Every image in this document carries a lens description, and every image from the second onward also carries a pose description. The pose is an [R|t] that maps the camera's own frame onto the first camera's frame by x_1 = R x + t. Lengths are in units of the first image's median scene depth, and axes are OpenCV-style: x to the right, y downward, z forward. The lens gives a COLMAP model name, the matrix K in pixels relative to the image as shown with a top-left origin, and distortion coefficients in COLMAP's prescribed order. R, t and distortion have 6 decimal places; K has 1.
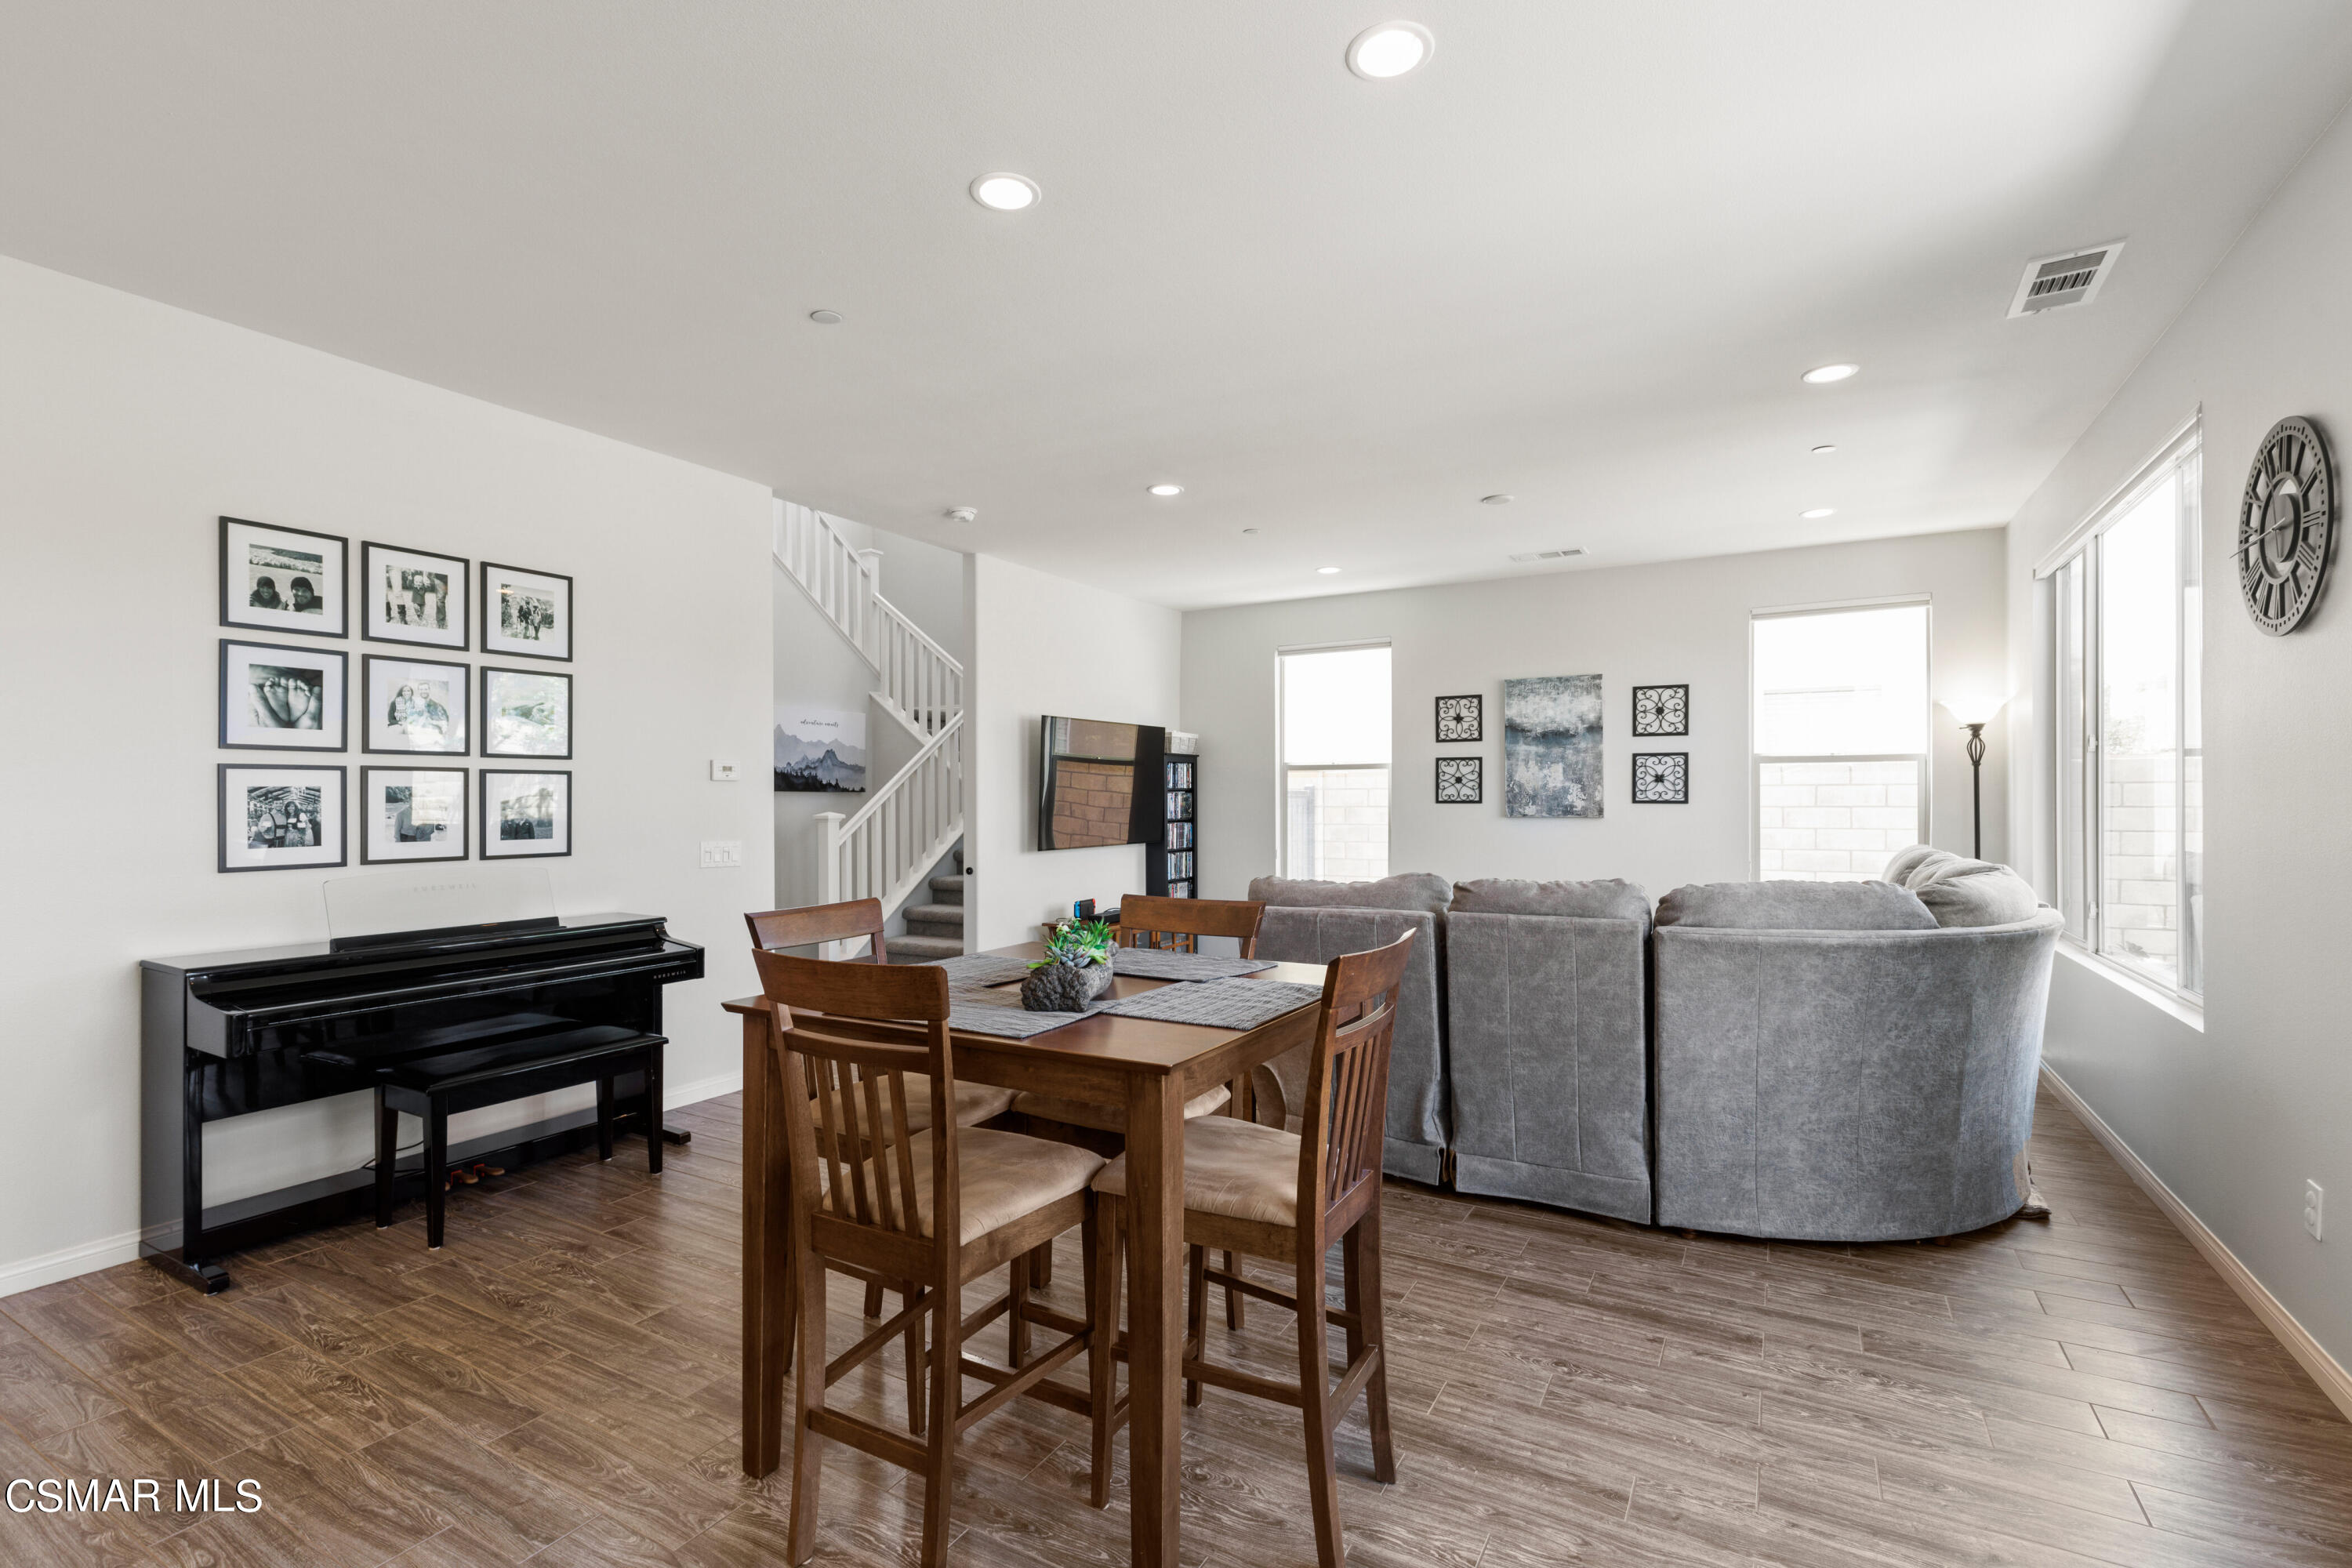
lens RADIAL K [[1091.3, 0, 1175.5], [0, 1091.3, 799.1], [0, 0, 1]] dist [0.000700, 0.000155]
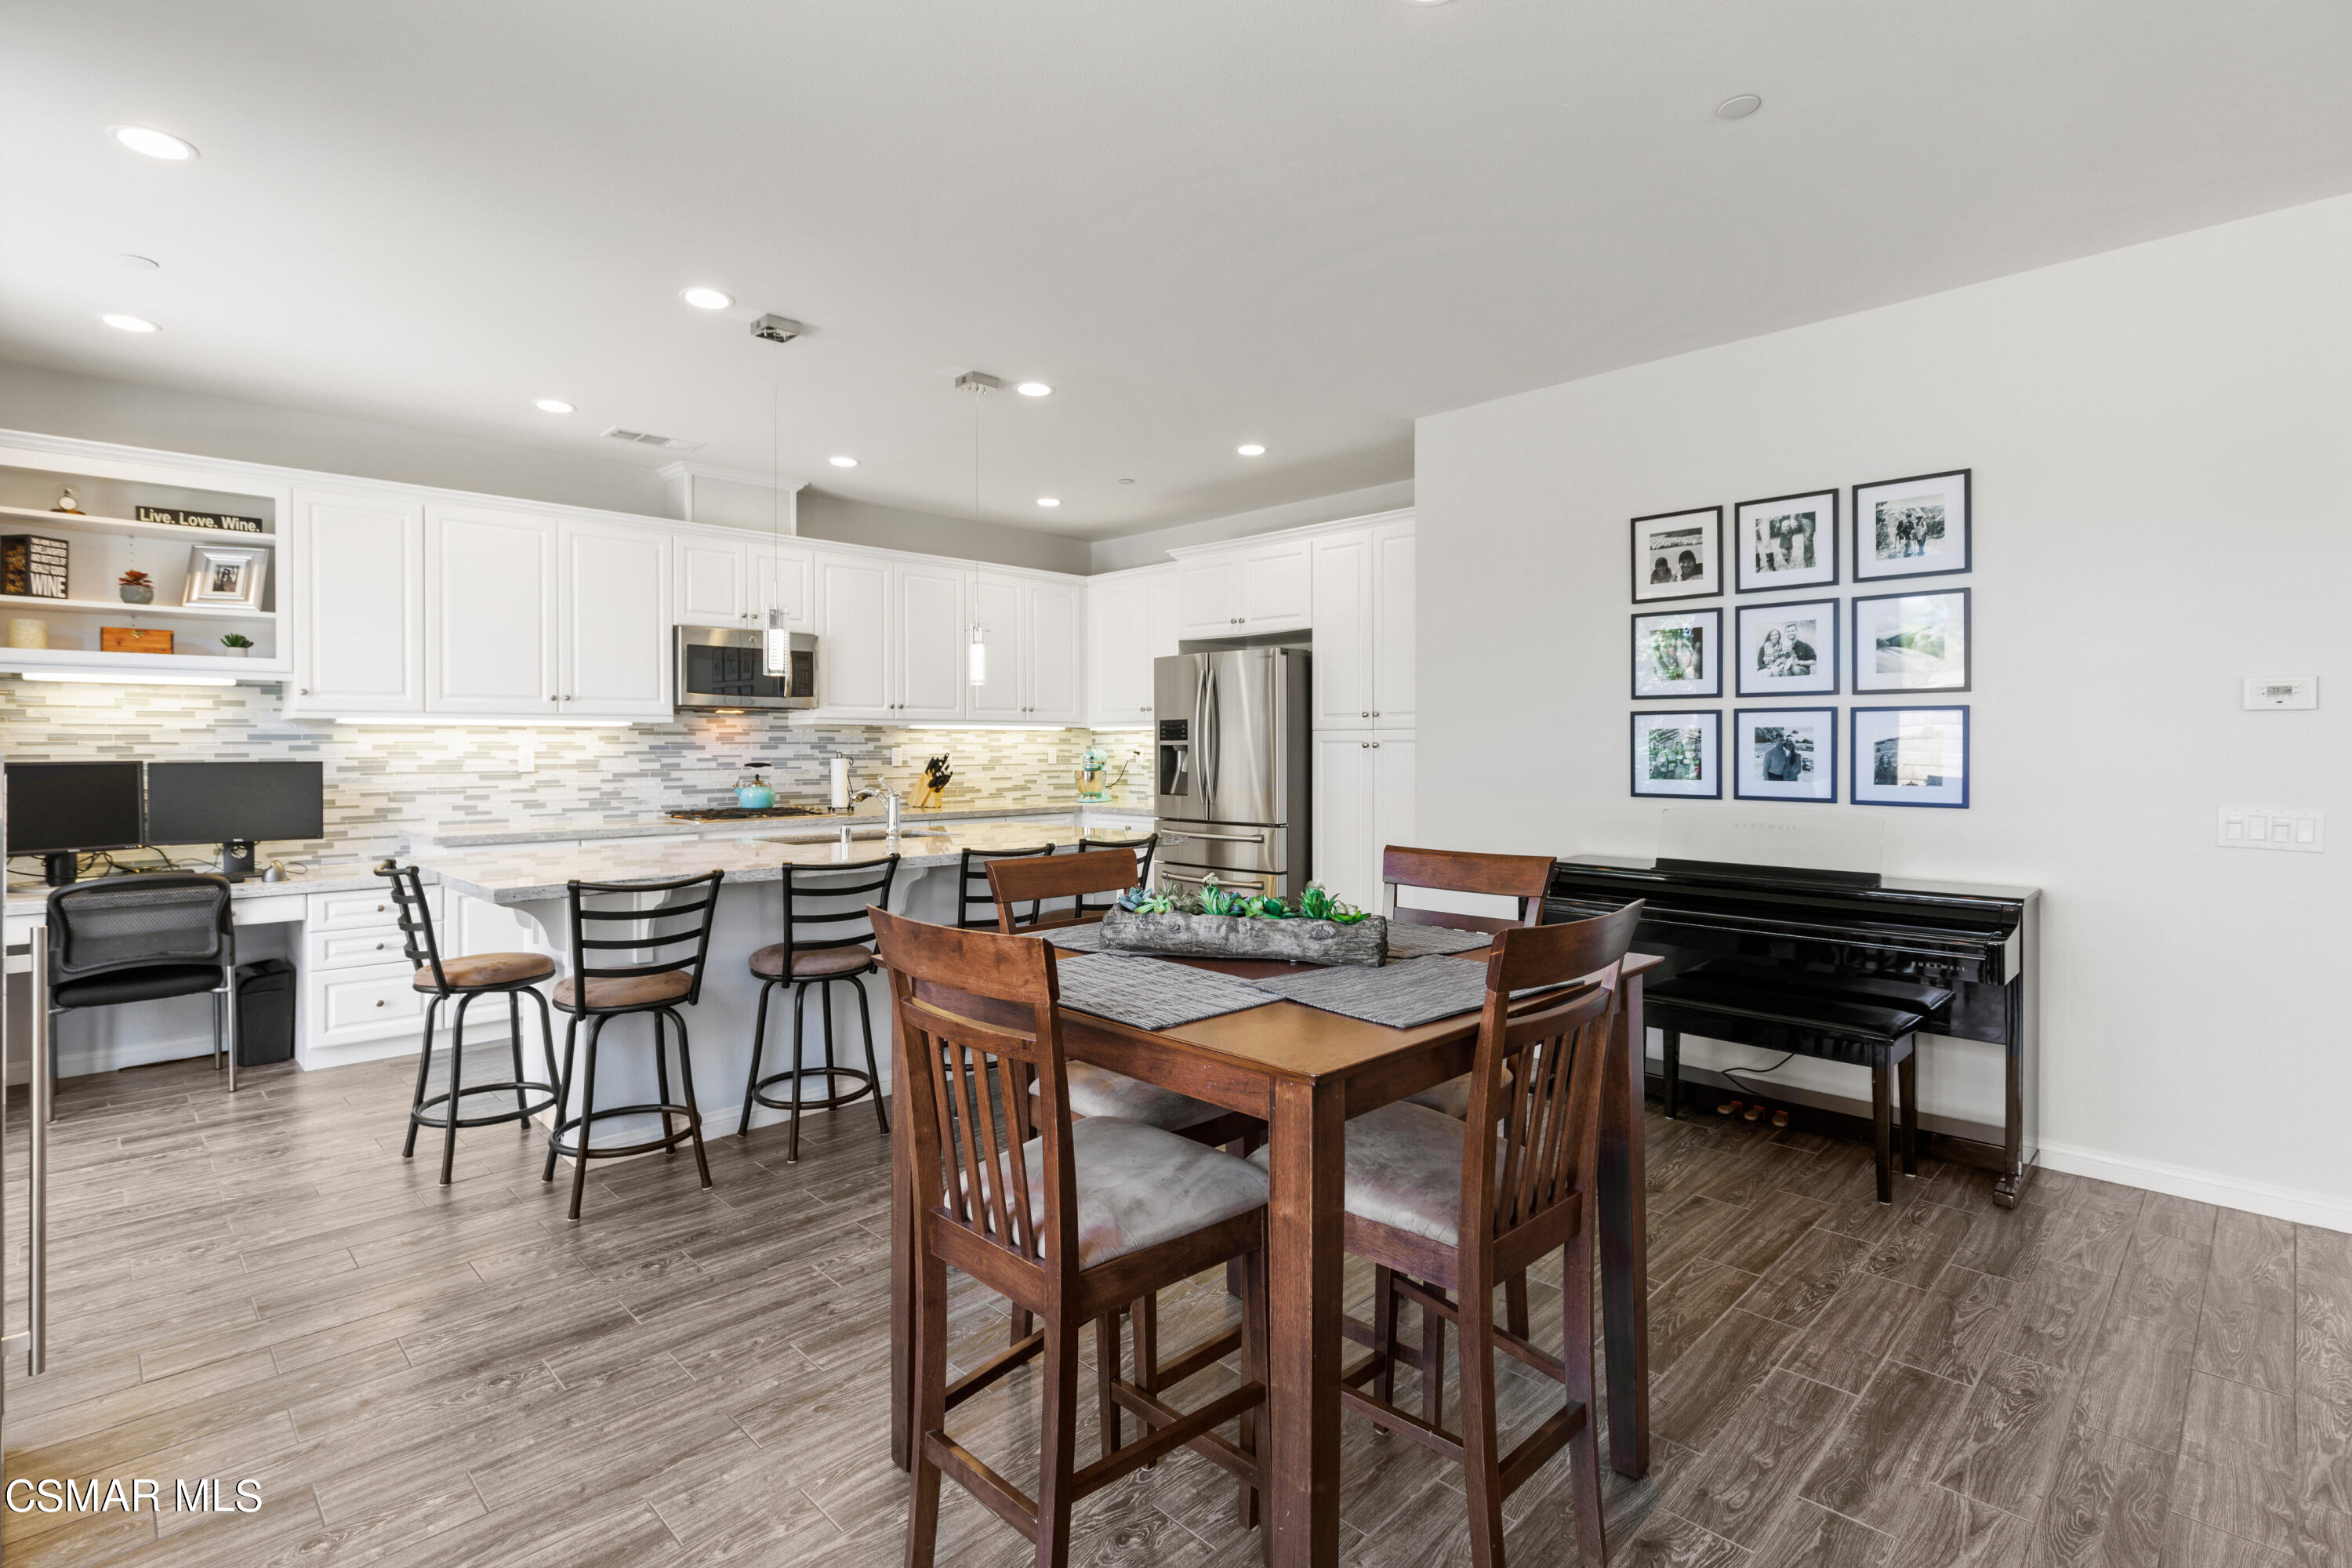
lens RADIAL K [[1107.1, 0, 1172.1], [0, 1107.1, 749.7], [0, 0, 1]] dist [-0.000320, -0.000192]
pose [[-0.267911, 0.008700, -0.963404, 0.475436], [-0.000593, 0.999958, 0.009195, 0.000467], [0.963443, 0.003035, -0.267894, 0.749762]]
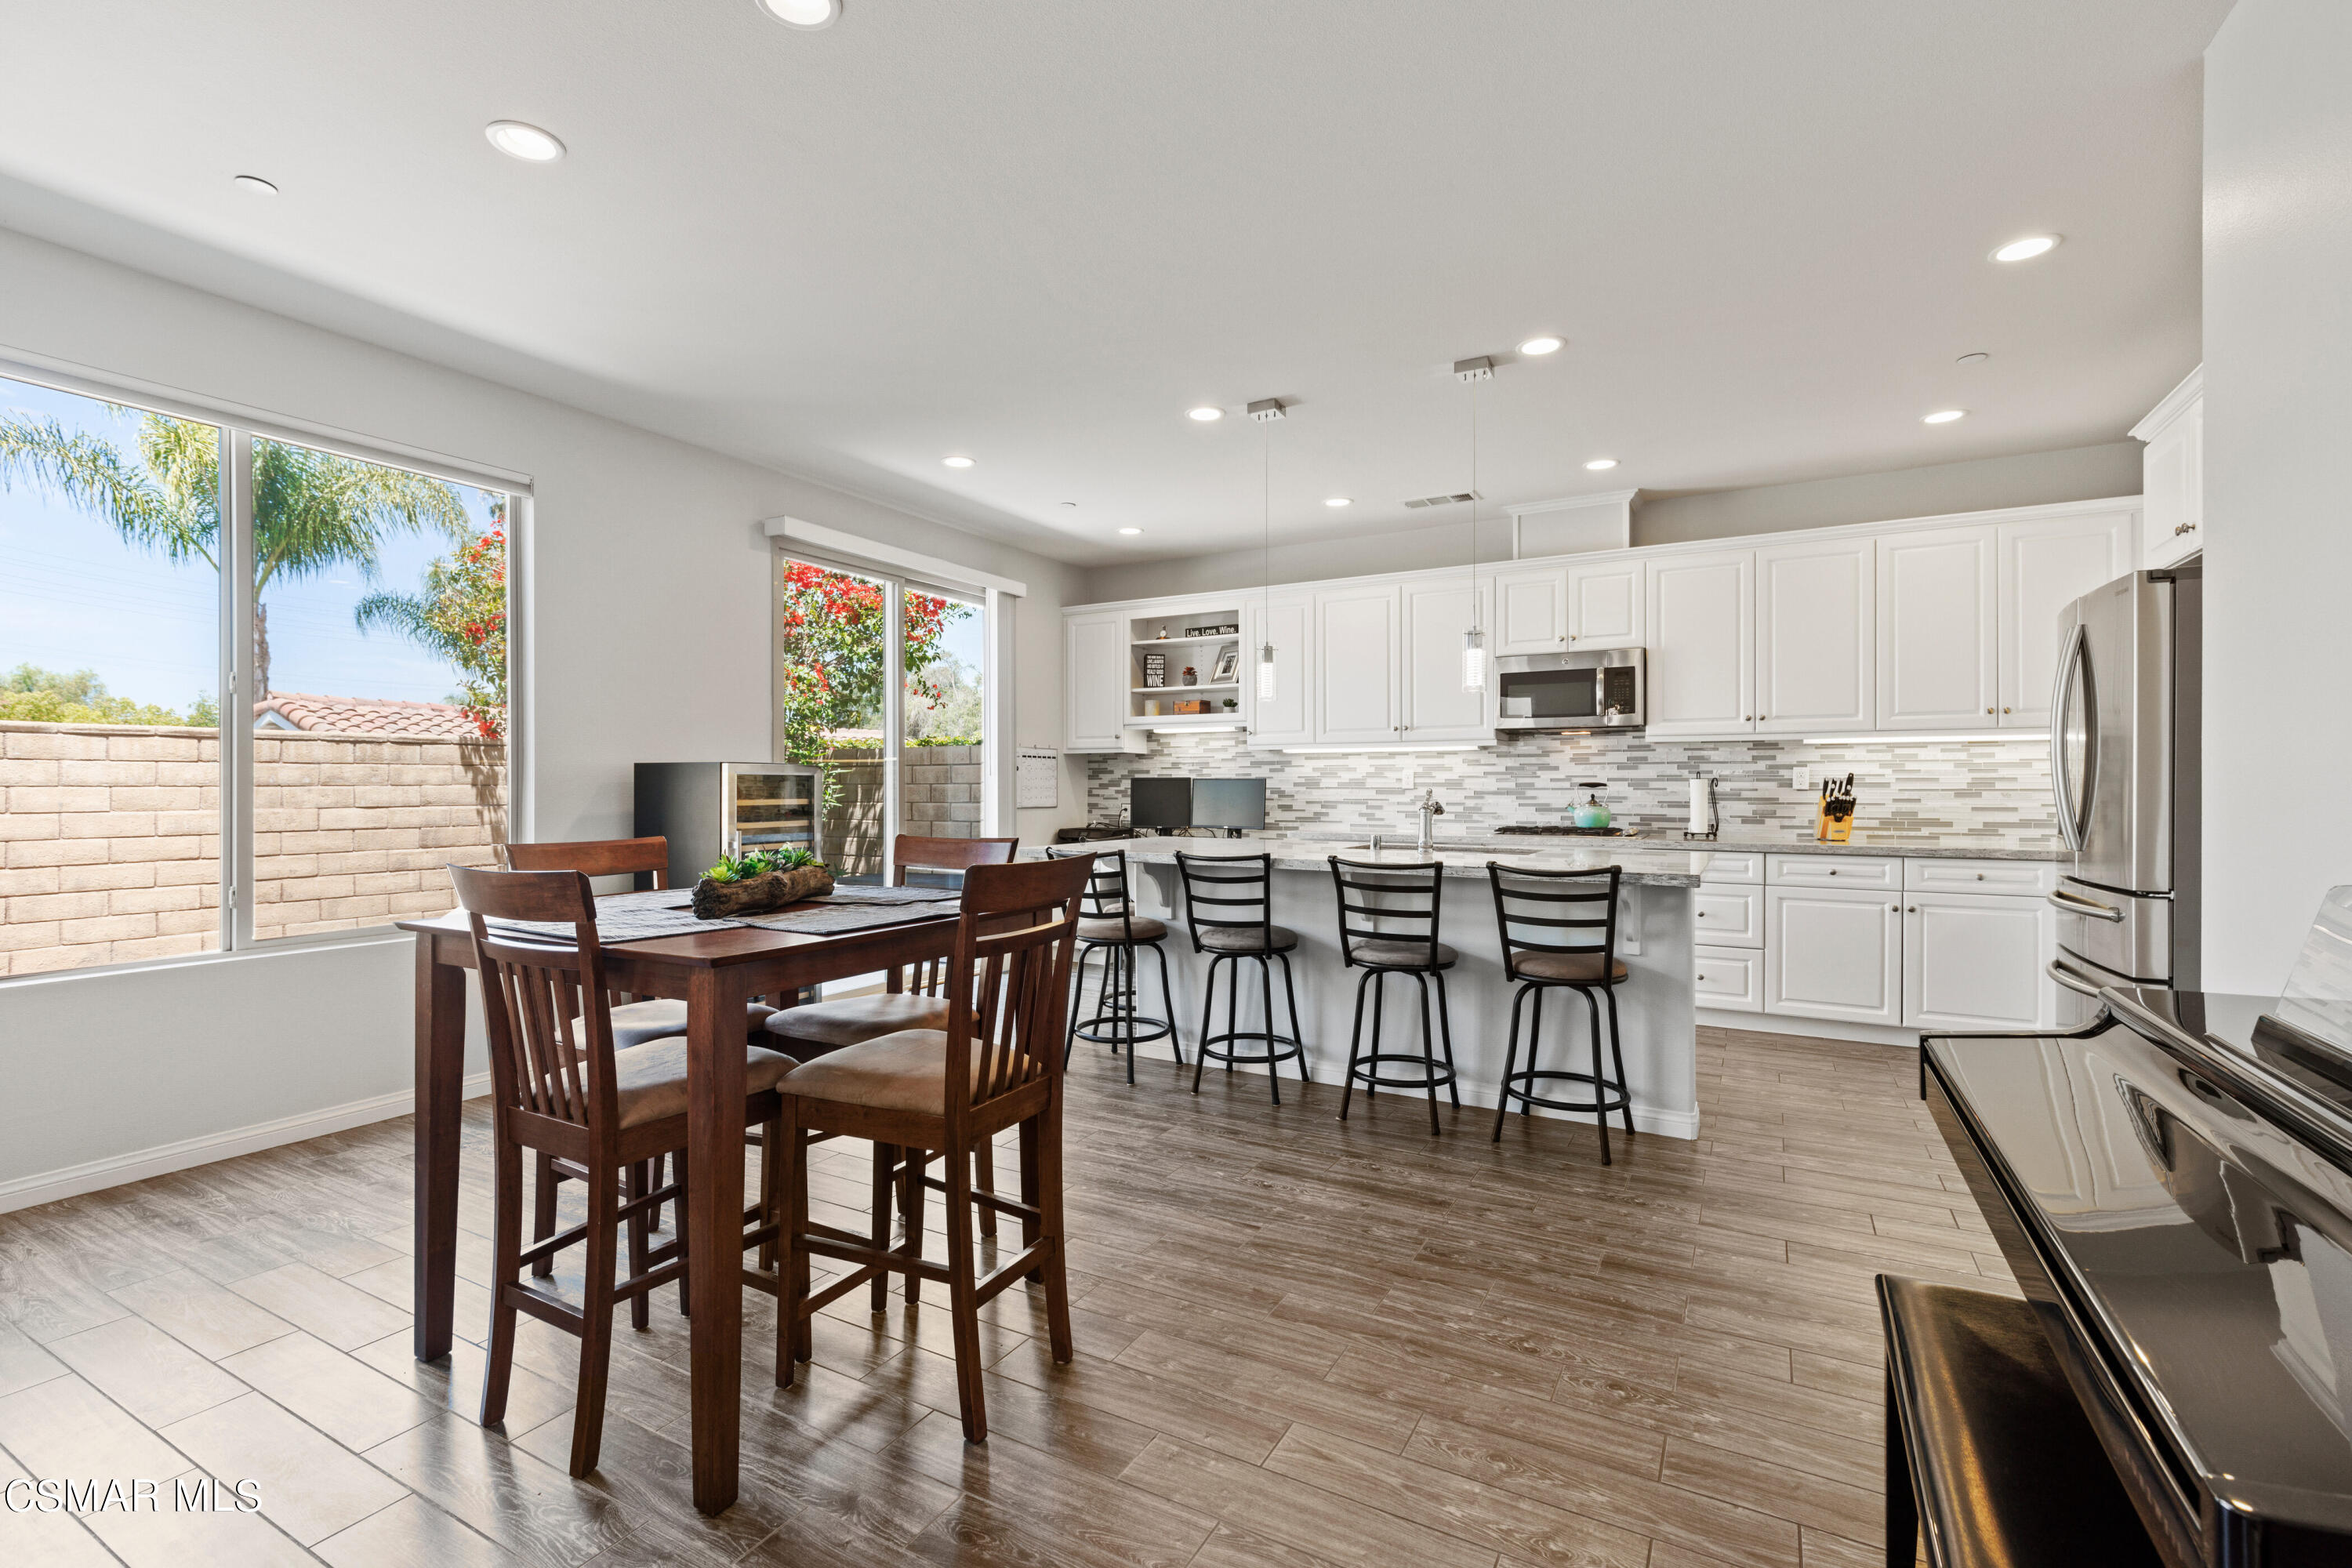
lens RADIAL K [[1060.2, 0, 1168.1], [0, 1060.2, 783.7], [0, 0, 1]] dist [-0.002191, -0.000409]
pose [[-0.999982, 0.004968, -0.003450, -0.310289], [0.004964, 0.999987, 0.001281, 0.032081], [0.003456, 0.001264, -0.999993, 1.298685]]
